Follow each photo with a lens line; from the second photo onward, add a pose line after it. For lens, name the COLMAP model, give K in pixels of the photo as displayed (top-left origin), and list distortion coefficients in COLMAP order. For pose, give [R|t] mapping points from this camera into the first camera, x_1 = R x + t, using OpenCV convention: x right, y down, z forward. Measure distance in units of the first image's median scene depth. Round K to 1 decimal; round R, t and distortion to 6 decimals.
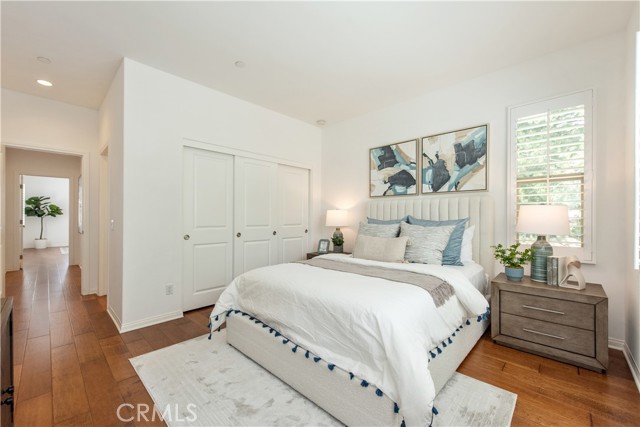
lens RADIAL K [[263.3, 0, 319.6], [0, 263.3, 216.0], [0, 0, 1]] dist [0.001757, 0.000085]
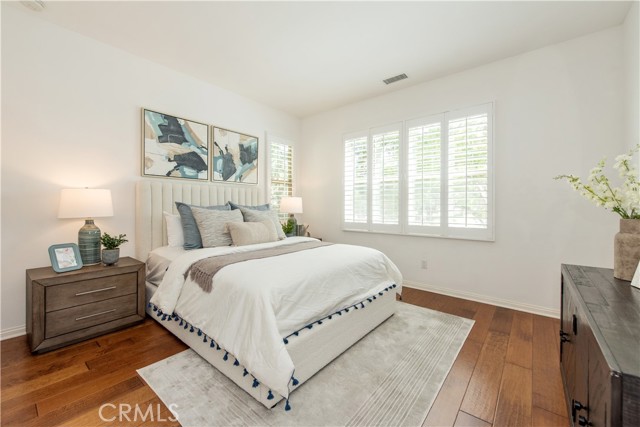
lens RADIAL K [[263.3, 0, 318.6], [0, 263.3, 210.9], [0, 0, 1]] dist [0.001757, 0.000085]
pose [[-0.092883, -0.026847, 0.995315, -0.679401], [-0.017941, 0.999519, 0.025286, 0.002531], [-0.995515, -0.015508, -0.093320, 0.668977]]
